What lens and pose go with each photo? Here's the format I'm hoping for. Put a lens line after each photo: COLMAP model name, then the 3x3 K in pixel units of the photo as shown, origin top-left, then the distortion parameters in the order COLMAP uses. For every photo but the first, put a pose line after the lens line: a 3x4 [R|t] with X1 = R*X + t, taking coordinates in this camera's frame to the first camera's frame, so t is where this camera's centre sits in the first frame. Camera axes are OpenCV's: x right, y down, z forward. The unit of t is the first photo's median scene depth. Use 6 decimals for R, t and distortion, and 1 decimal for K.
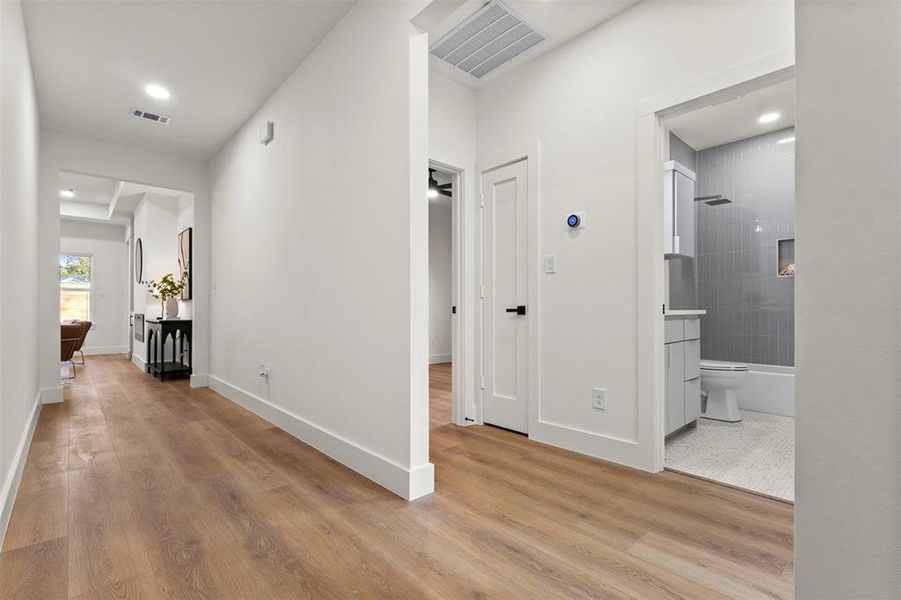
lens RADIAL K [[415.4, 0, 448.4], [0, 415.4, 301.7], [0, 0, 1]] dist [-0.001013, -0.000831]
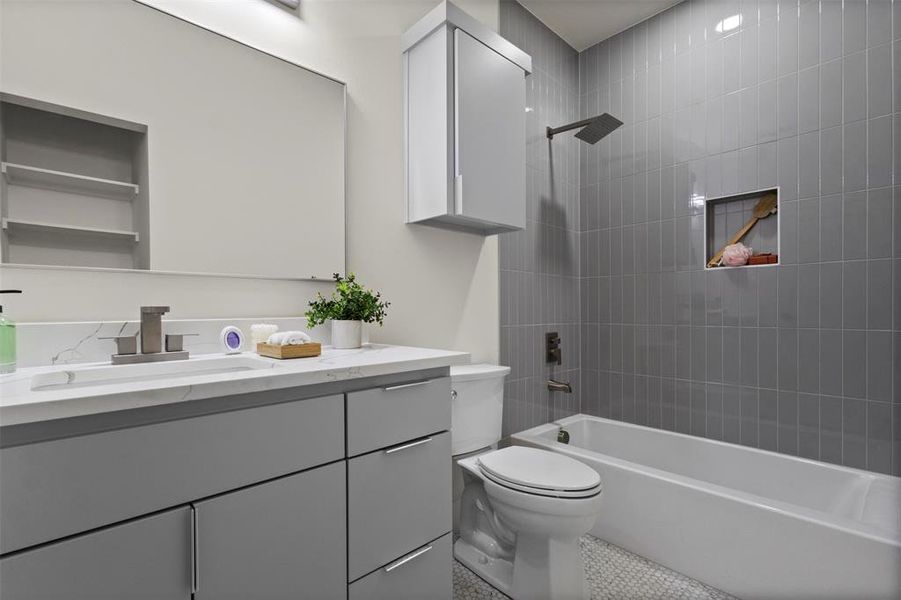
lens RADIAL K [[415.4, 0, 452.4], [0, 415.4, 302.3], [0, 0, 1]] dist [-0.001013, -0.000831]
pose [[0.999759, 0.002097, 0.021855, 0.462406], [-0.002100, 0.999998, 0.000147, -0.018648], [-0.021854, -0.000193, 0.999761, 0.481539]]
